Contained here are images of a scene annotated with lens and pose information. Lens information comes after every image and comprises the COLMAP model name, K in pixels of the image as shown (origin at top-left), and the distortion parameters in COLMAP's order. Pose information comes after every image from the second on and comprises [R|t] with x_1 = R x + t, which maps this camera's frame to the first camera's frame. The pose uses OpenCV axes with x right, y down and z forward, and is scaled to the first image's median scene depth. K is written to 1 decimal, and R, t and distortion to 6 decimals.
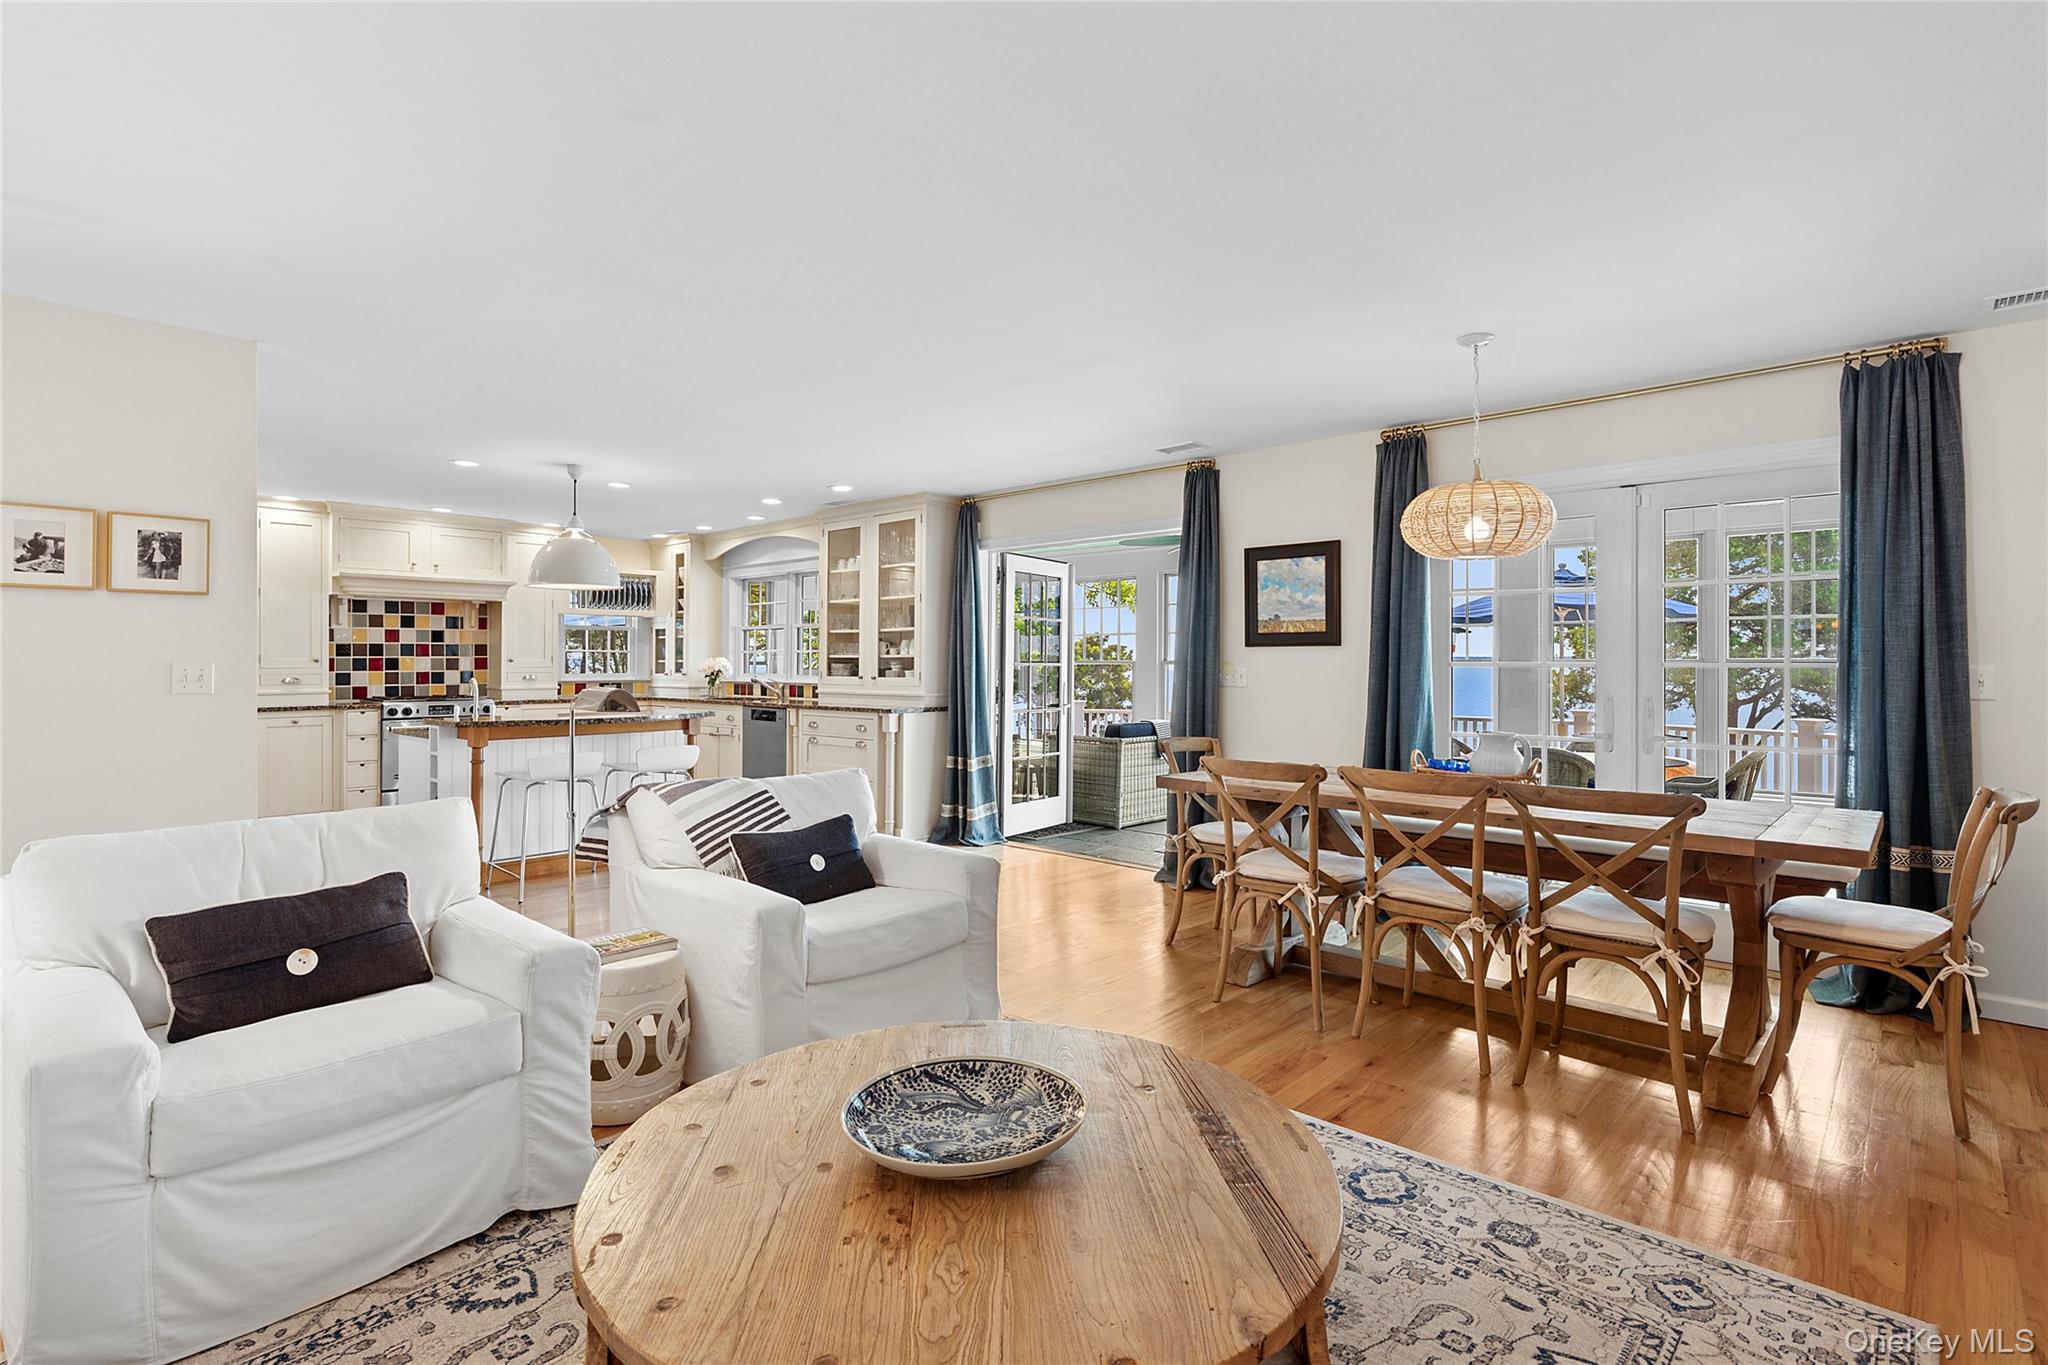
lens RADIAL K [[969.6, 0, 1035.9], [0, 969.6, 665.7], [0, 0, 1]] dist [-0.014921, 0.000003]
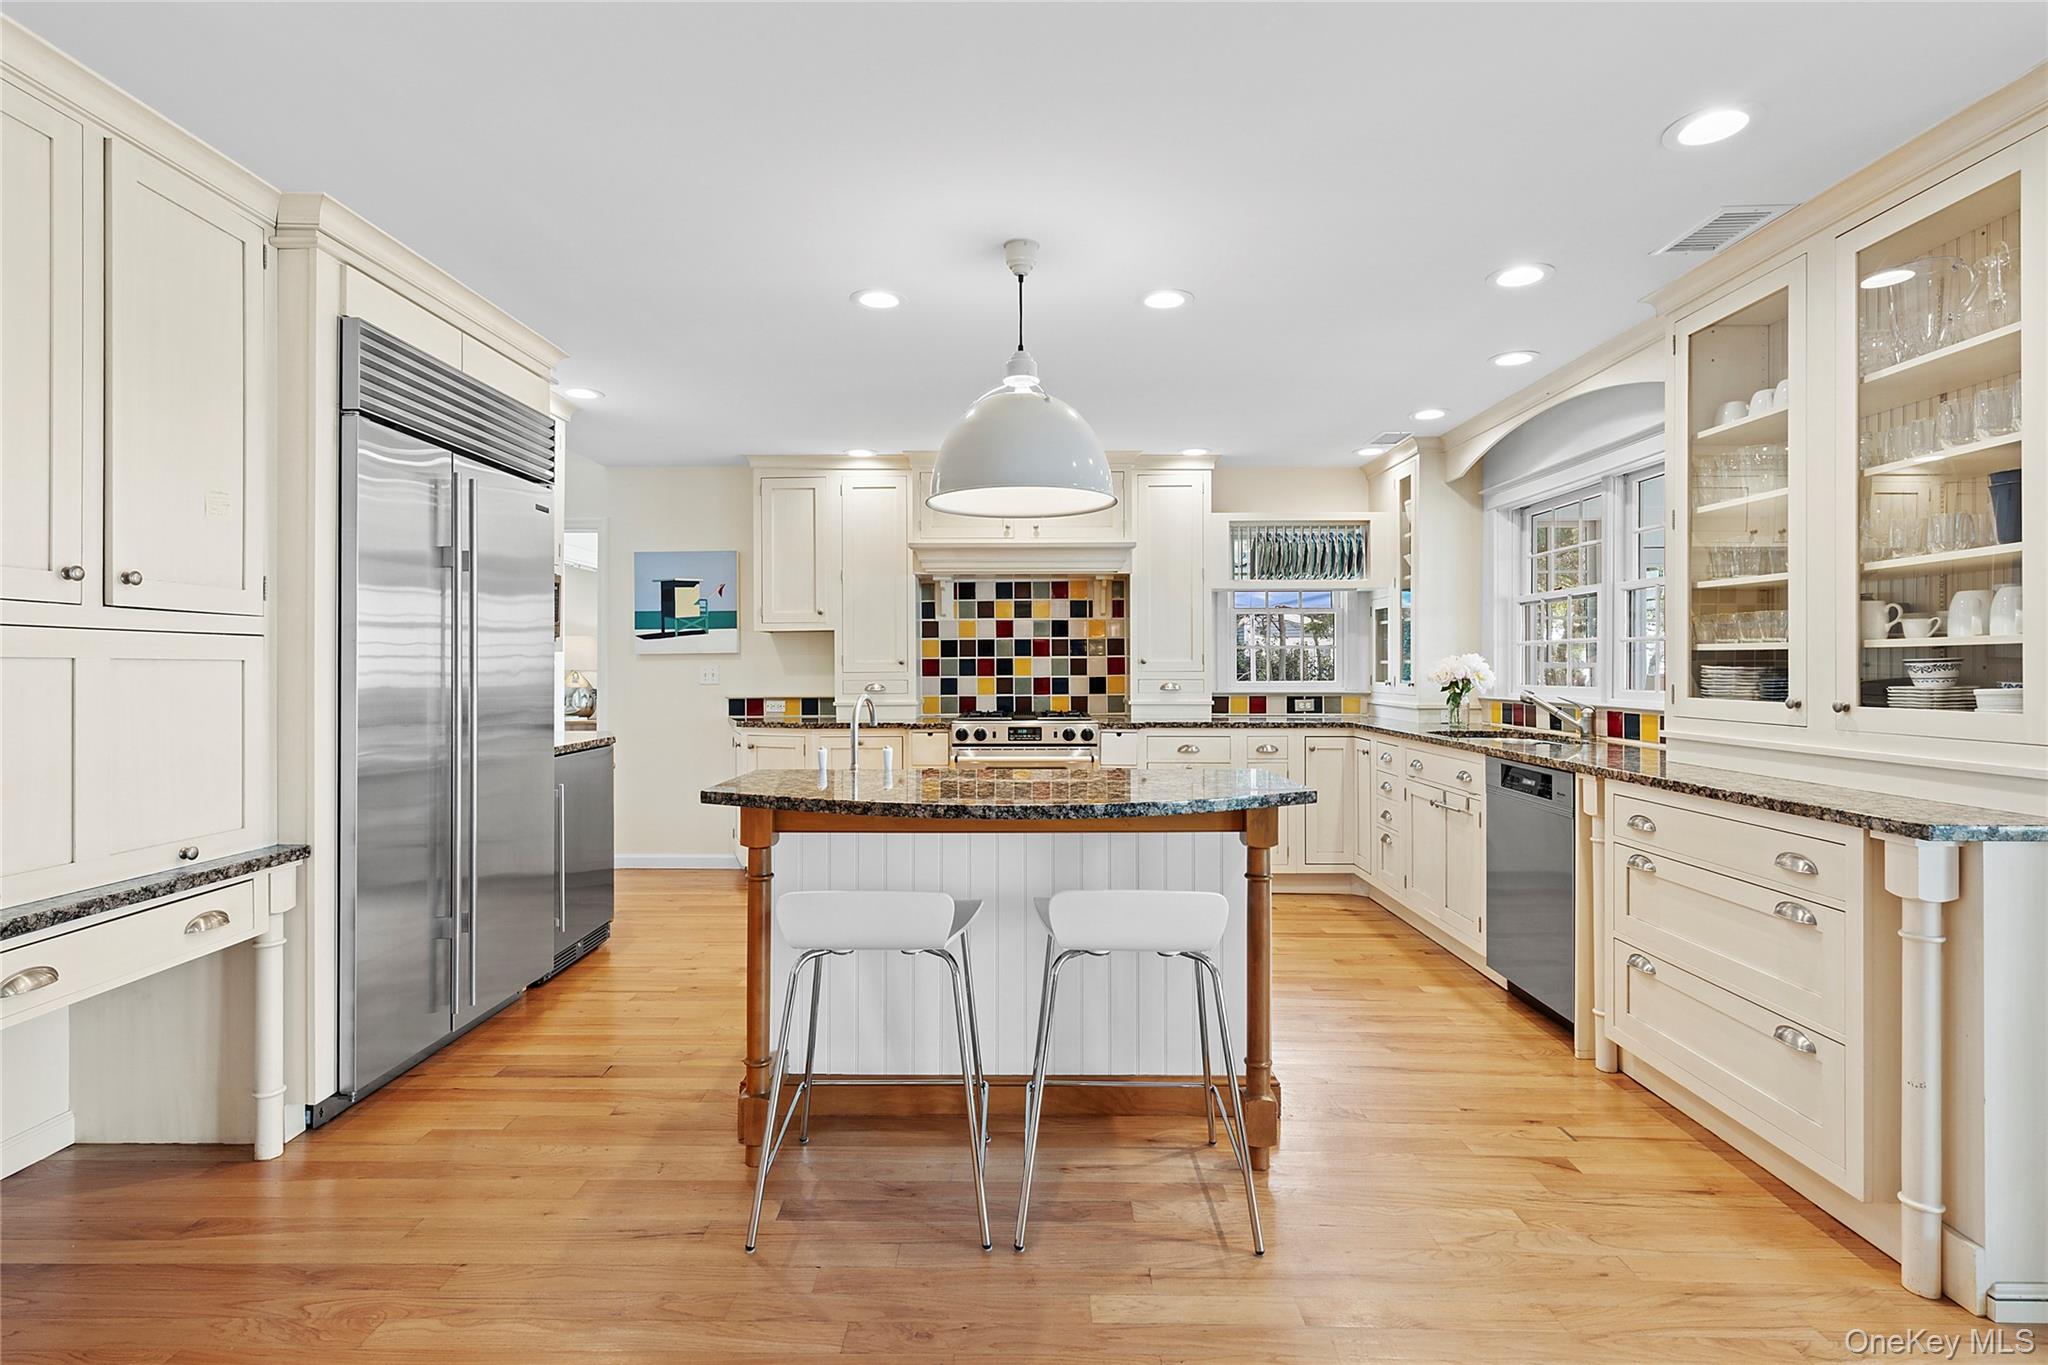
lens RADIAL K [[969.6, 0, 1022.3], [0, 969.6, 660.4], [0, 0, 1]] dist [-0.014921, 0.000003]
pose [[0.653708, -0.005253, -0.756729, -0.092615], [-0.000929, 0.999970, -0.007744, -0.000934], [0.756747, 0.005765, 0.653683, 0.516734]]
